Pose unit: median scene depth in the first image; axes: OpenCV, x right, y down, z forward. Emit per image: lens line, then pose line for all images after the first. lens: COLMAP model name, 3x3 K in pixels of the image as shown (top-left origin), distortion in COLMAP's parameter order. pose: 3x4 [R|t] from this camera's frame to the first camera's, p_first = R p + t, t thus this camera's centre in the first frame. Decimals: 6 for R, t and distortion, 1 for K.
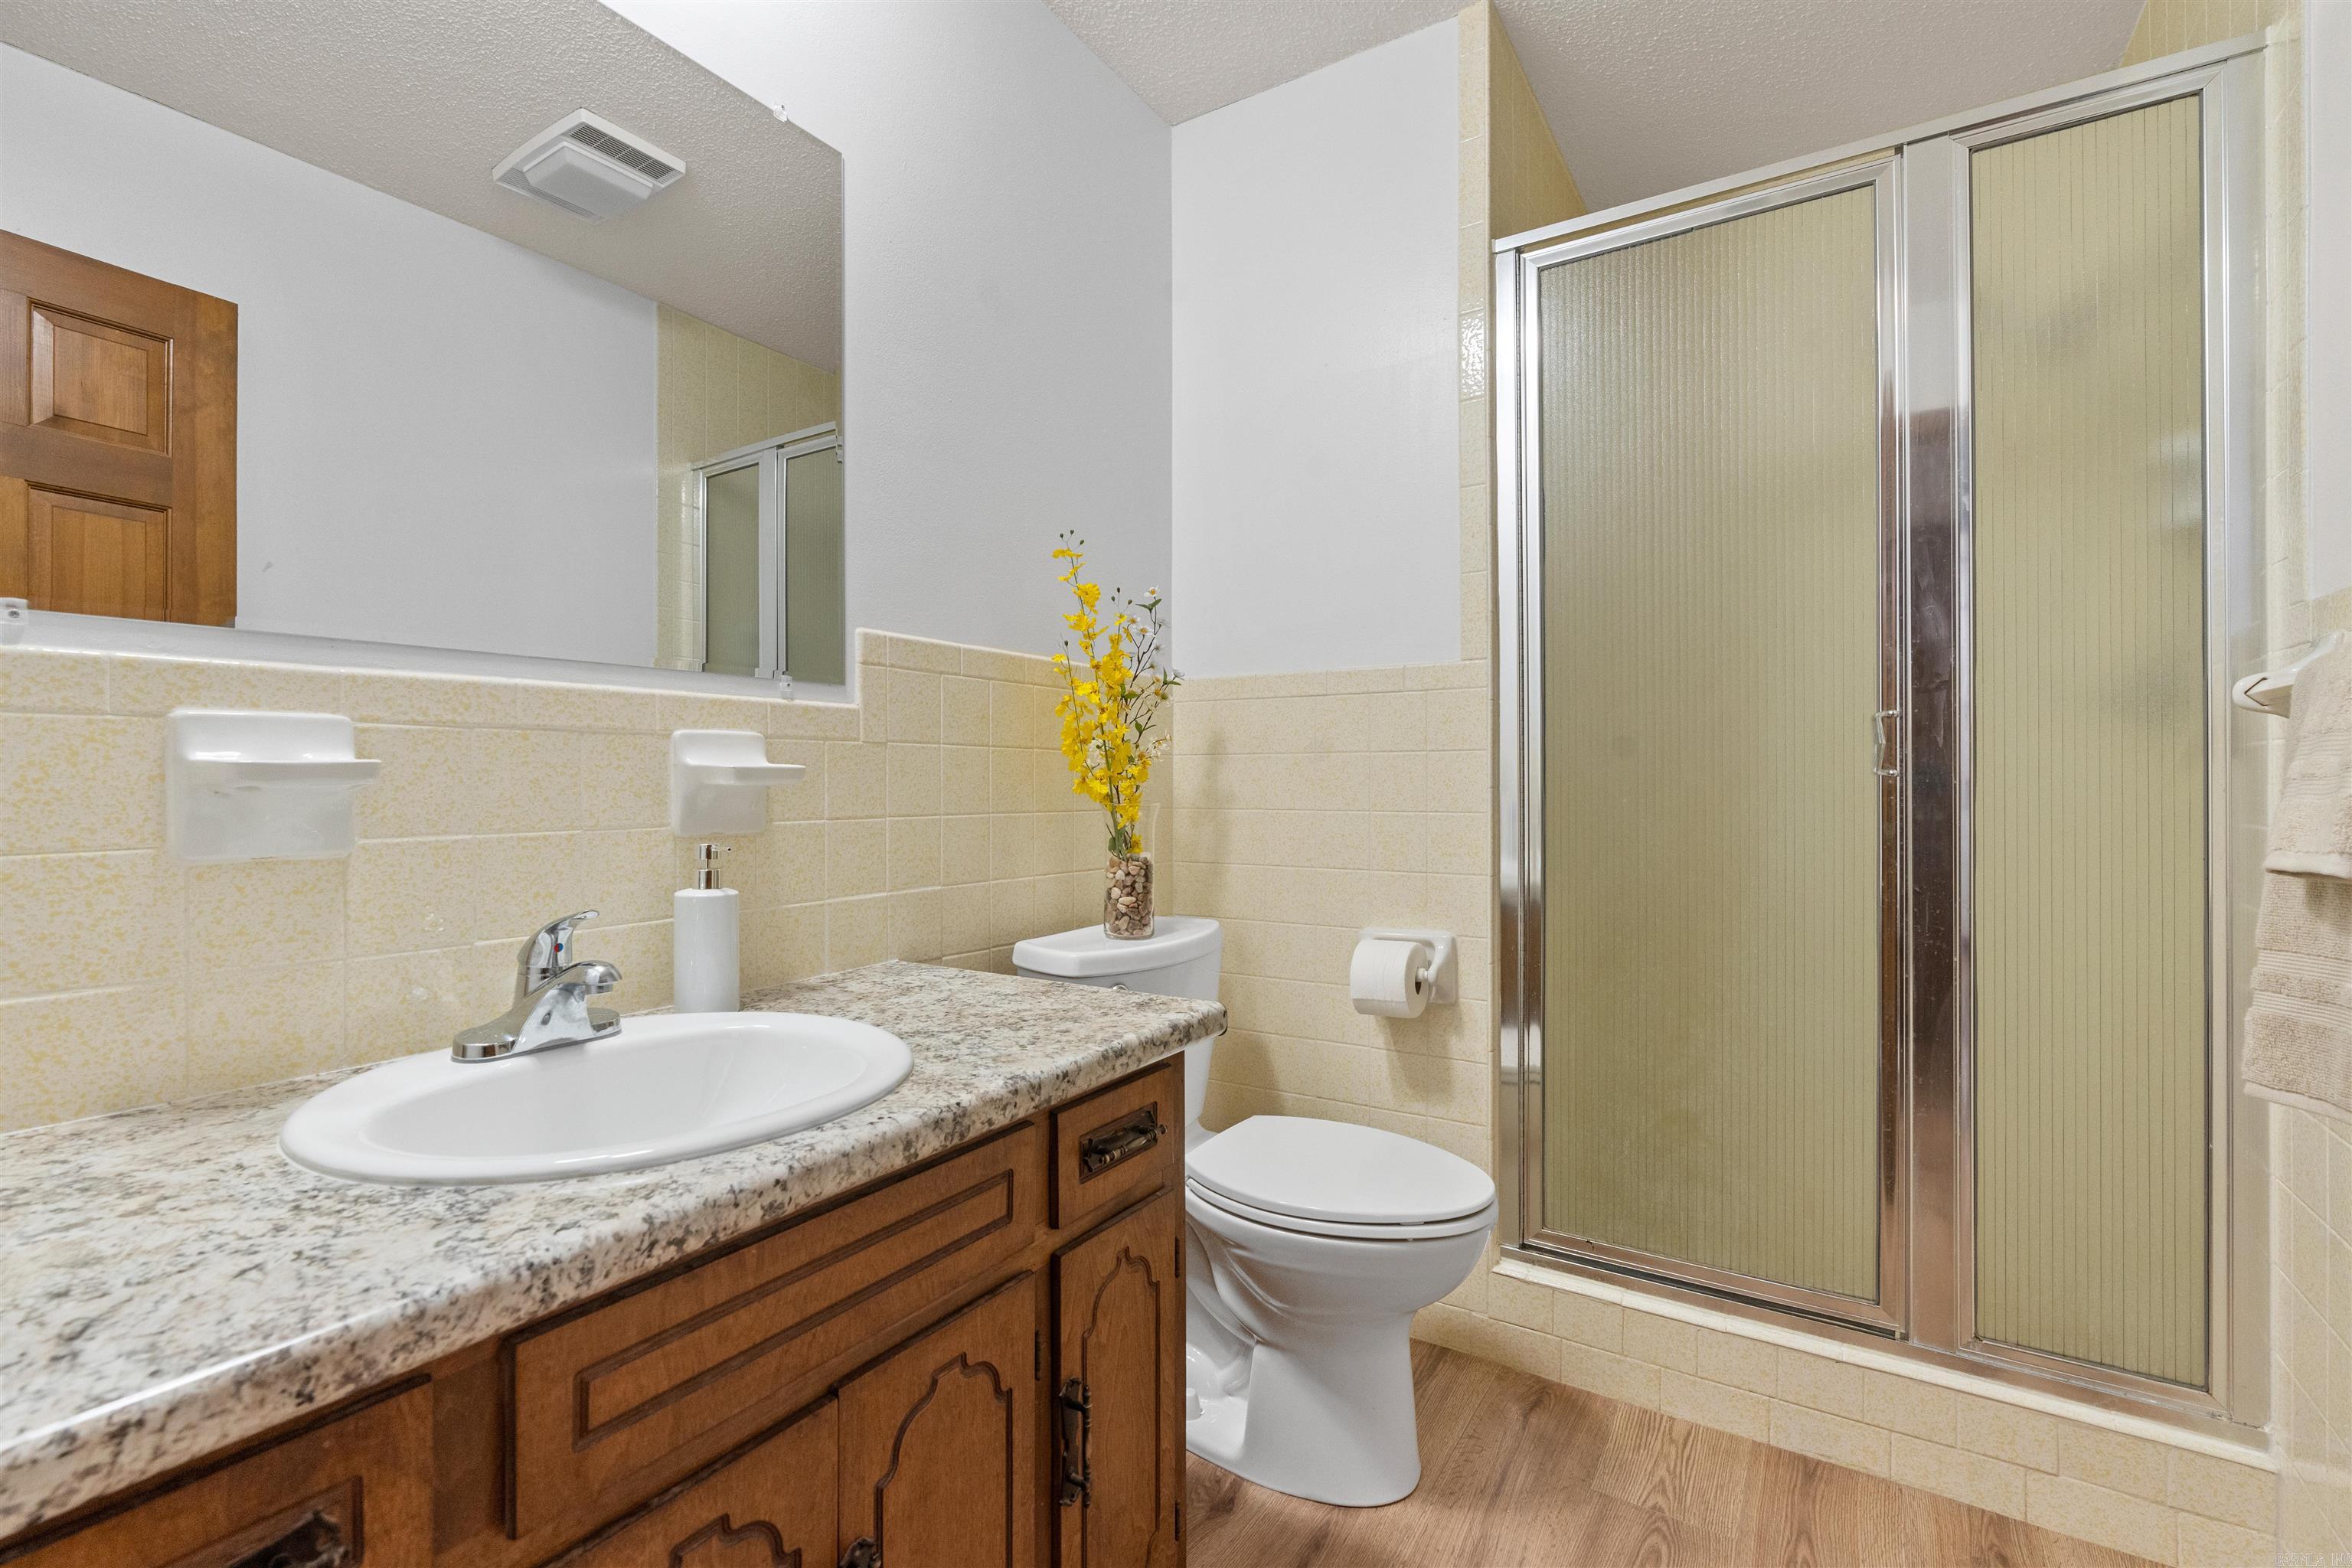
lens RADIAL K [[1069.5, 0, 1176.4], [0, 1069.5, 770.3], [0, 0, 1]] dist [-0.005760, 0.000403]
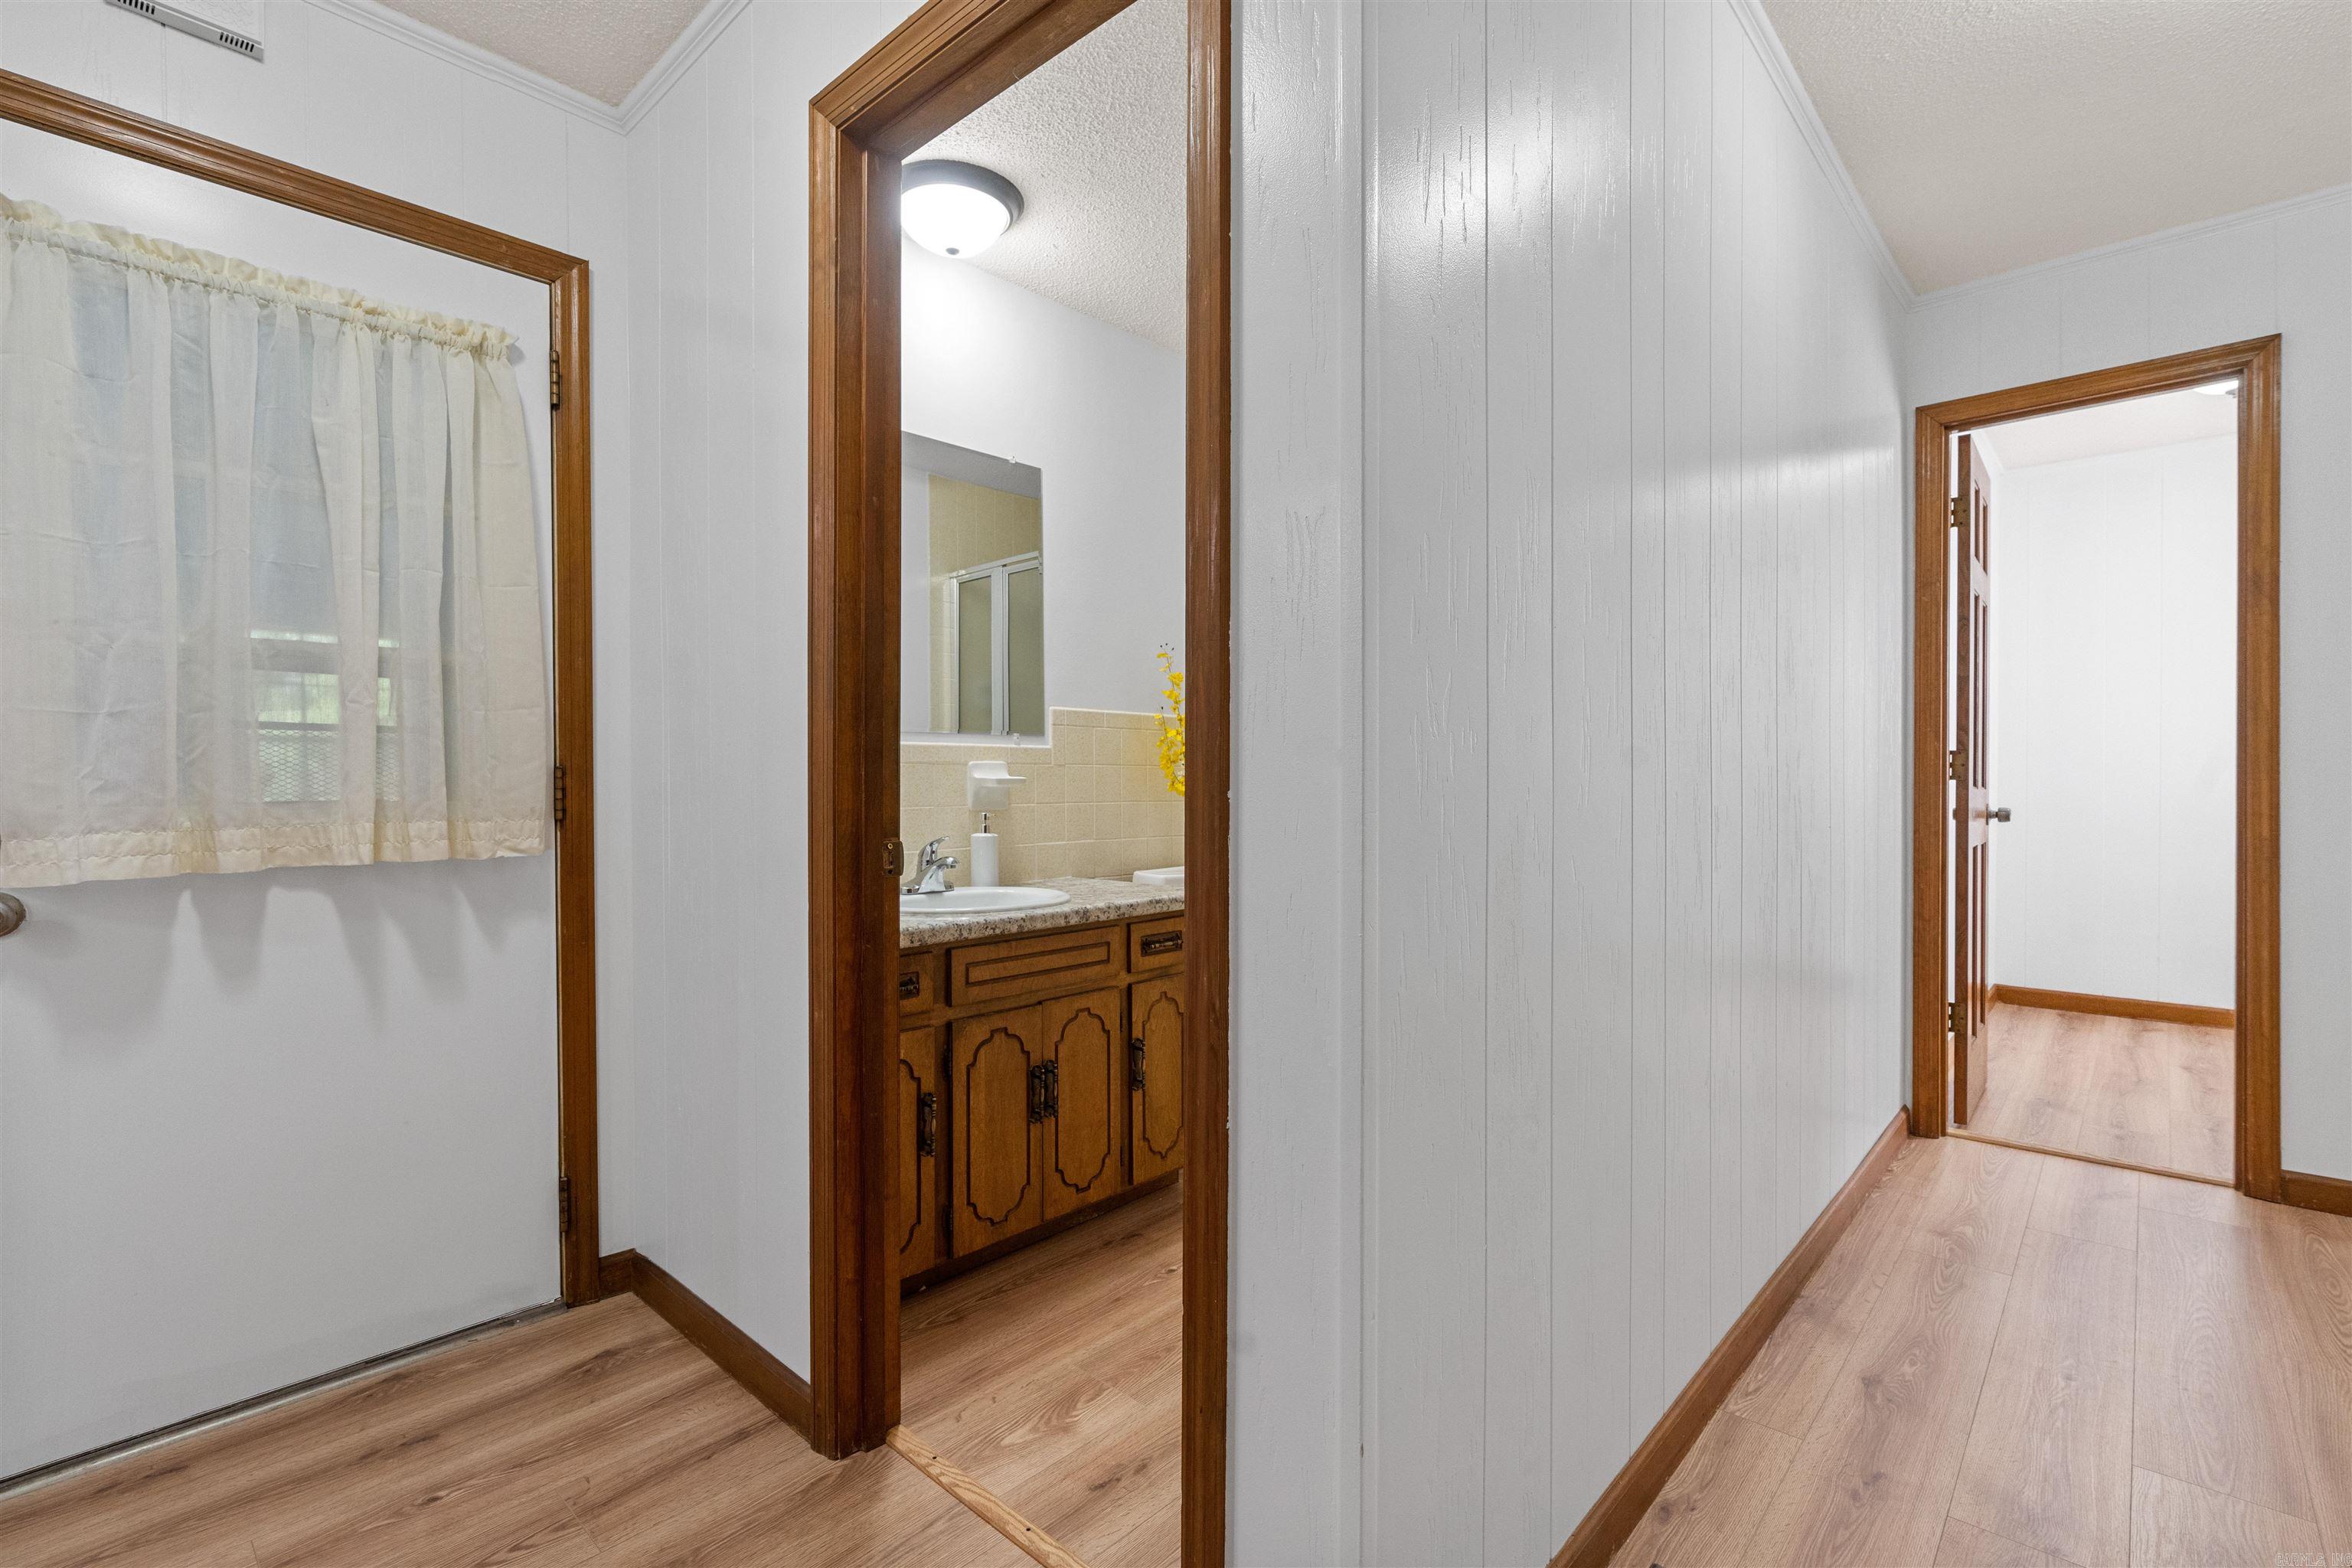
lens RADIAL K [[1069.5, 0, 1177.1], [0, 1069.5, 782.6], [0, 0, 1]] dist [-0.005760, 0.000403]
pose [[0.983330, -0.003136, -0.181800, 0.428944], [0.005537, 0.999904, 0.012697, -0.024723], [0.181743, -0.013491, 0.983253, -1.331375]]
